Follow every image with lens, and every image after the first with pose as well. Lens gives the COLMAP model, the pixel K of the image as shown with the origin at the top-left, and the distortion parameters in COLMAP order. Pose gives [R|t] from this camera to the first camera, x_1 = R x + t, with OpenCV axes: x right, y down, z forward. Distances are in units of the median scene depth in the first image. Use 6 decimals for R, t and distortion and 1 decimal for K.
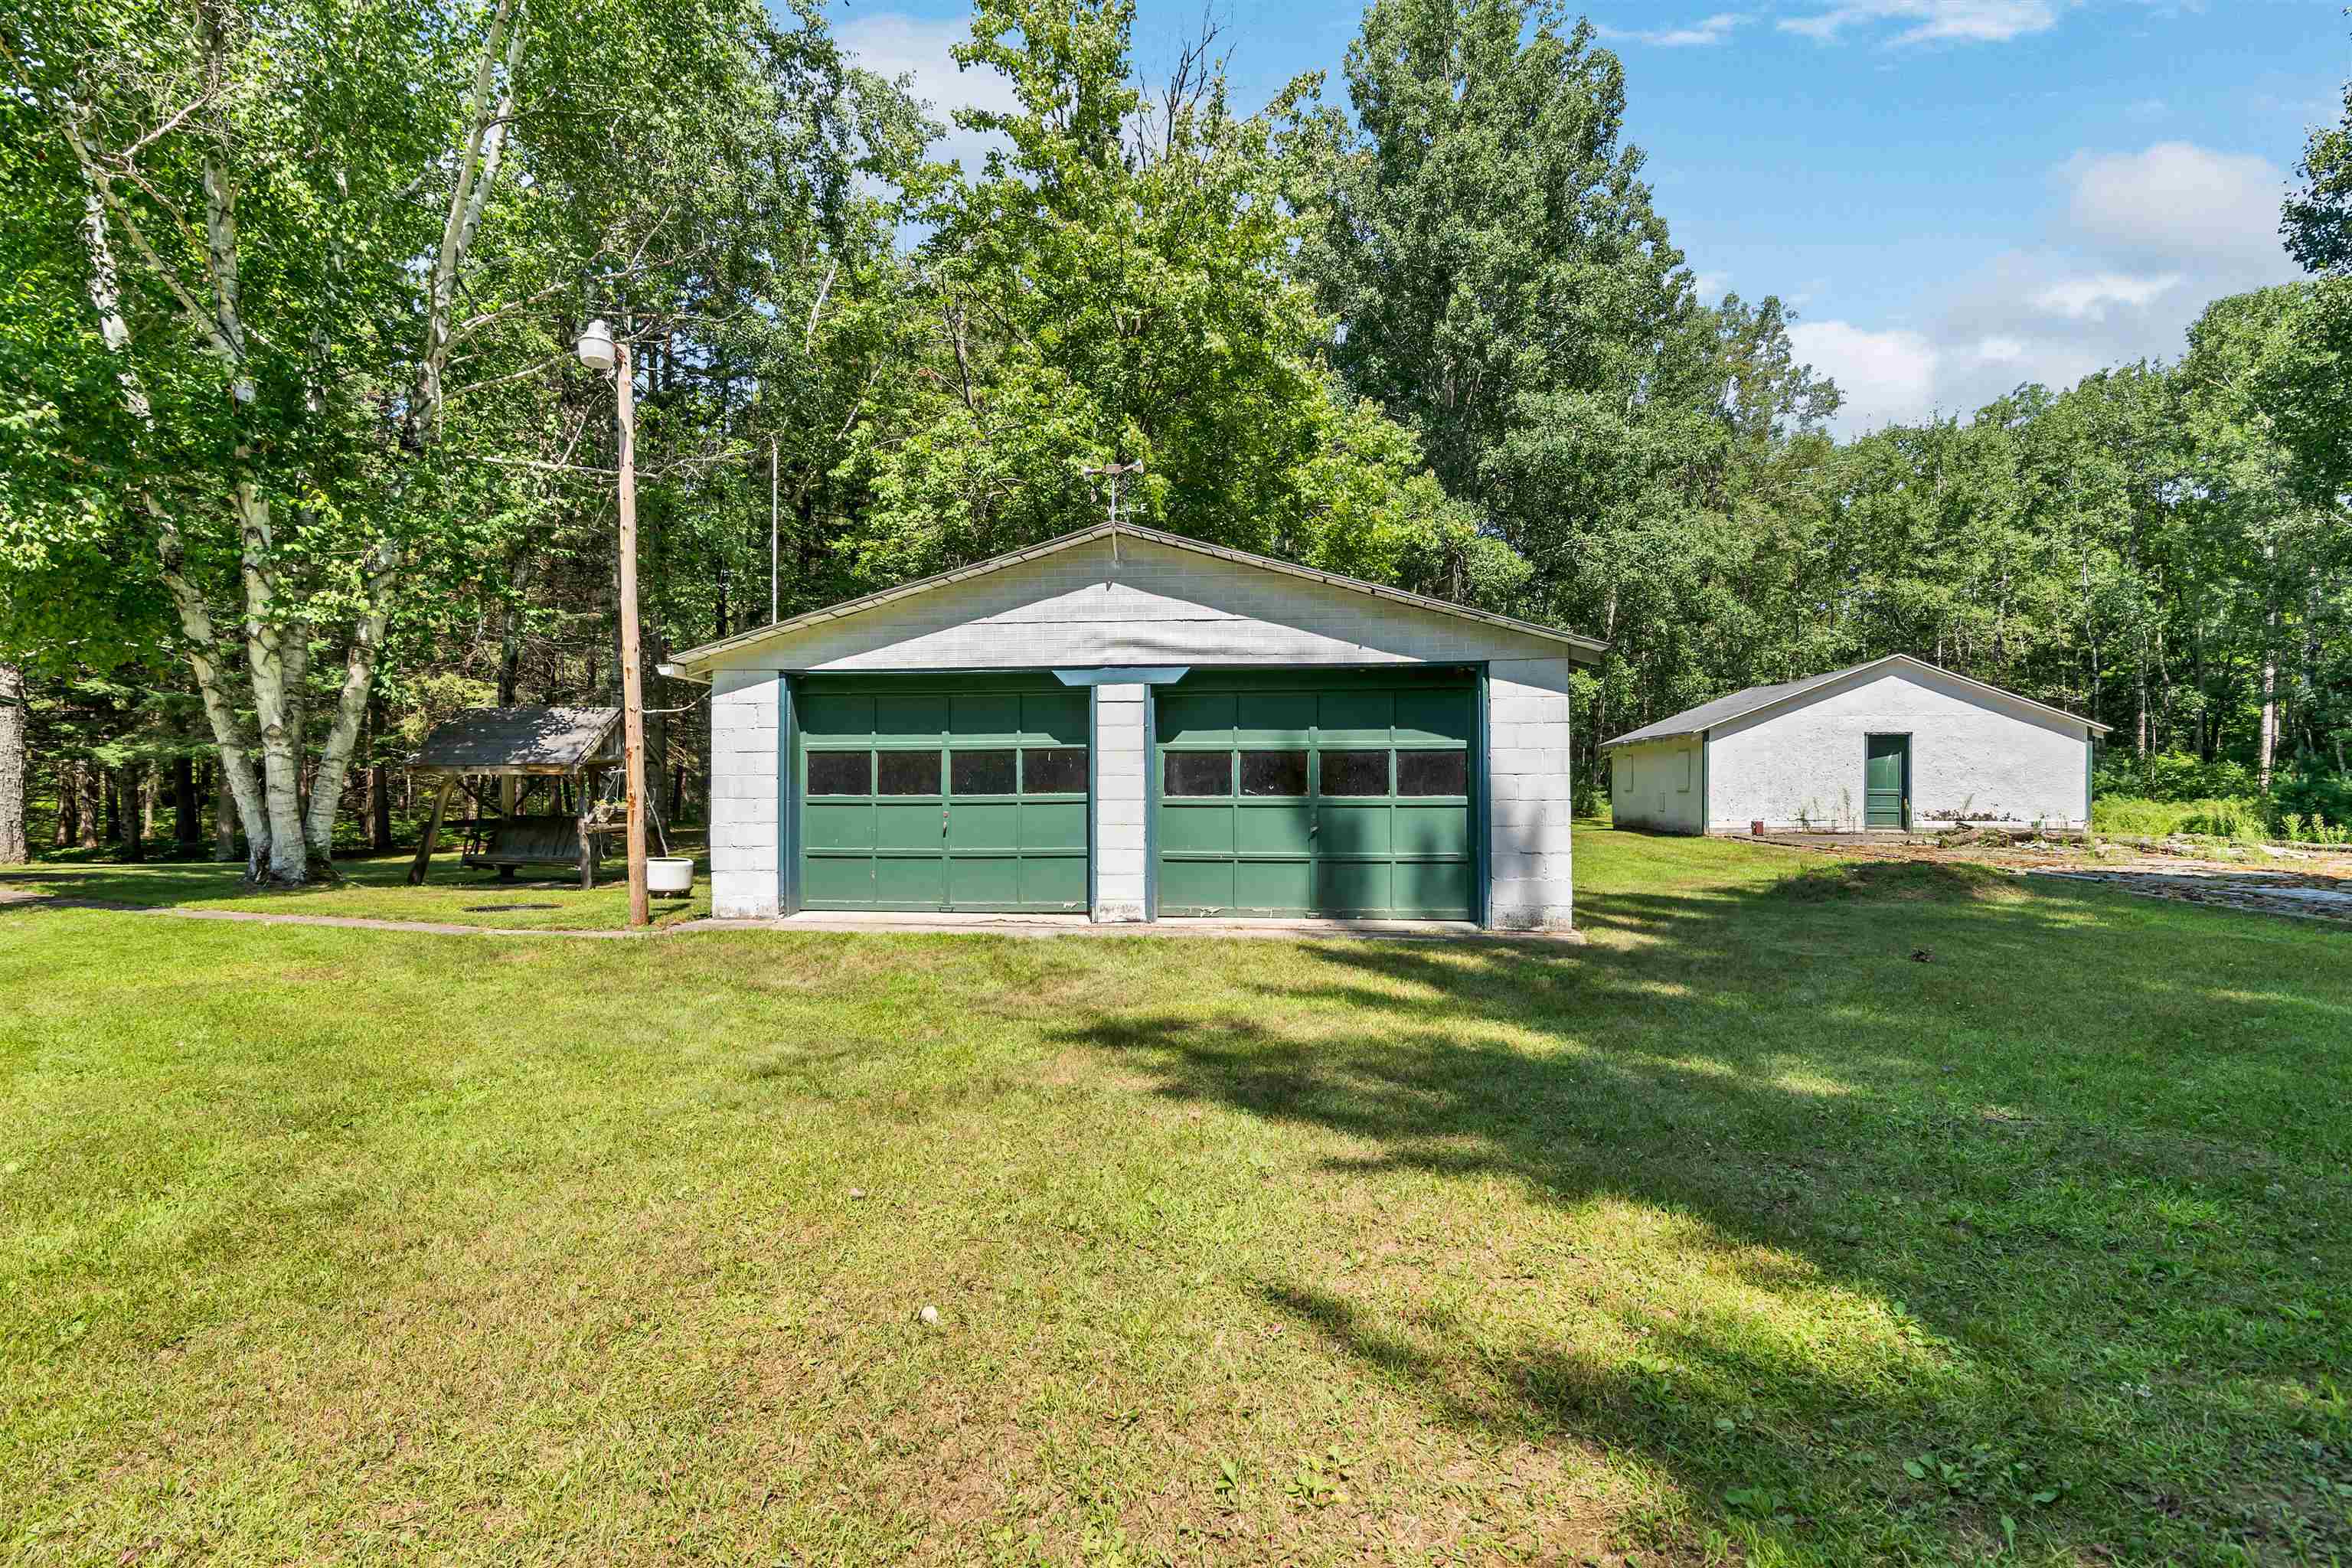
lens RADIAL K [[1089.2, 0, 1172.3], [0, 1089.2, 791.4], [0, 0, 1]] dist [0.002932, -0.000649]
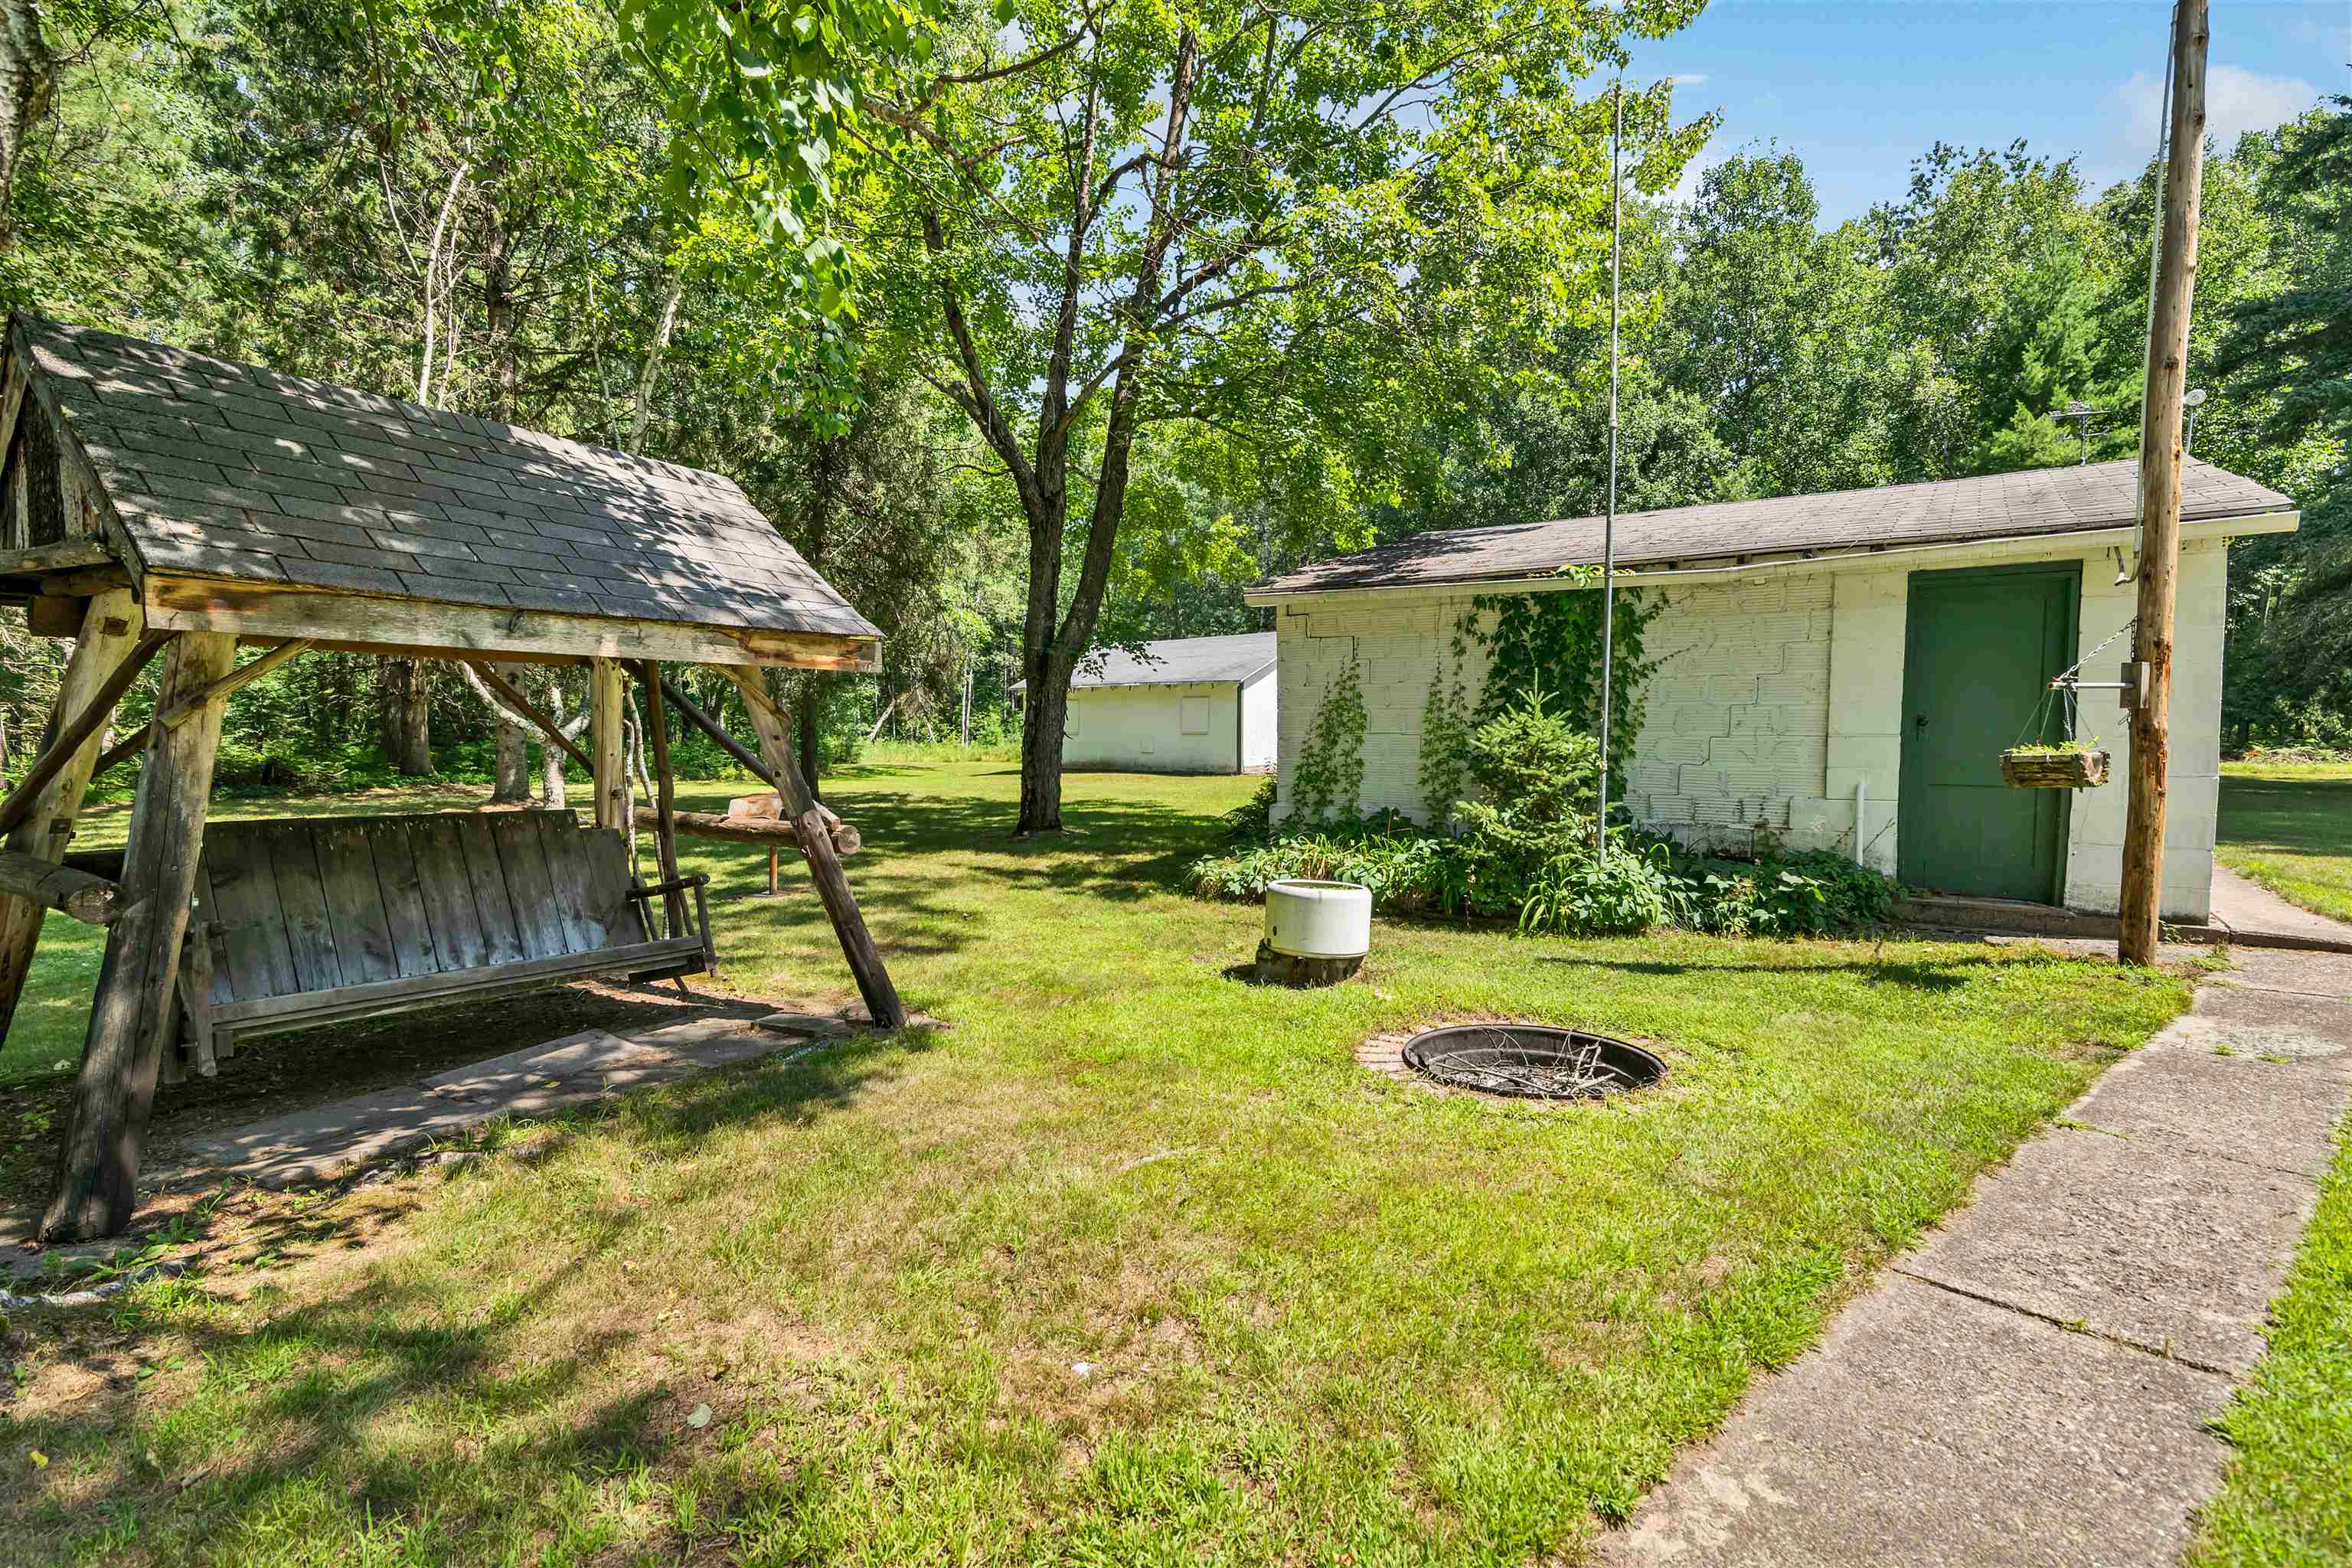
lens RADIAL K [[1078.6, 0, 1170.6], [0, 1078.6, 819.3], [0, 0, 1]] dist [0.001370, 0.000162]
pose [[0.479492, -0.068882, 0.874839, -0.805296], [0.003791, 0.997068, 0.076429, 0.001970], [-0.877538, -0.033331, 0.478347, 0.779003]]
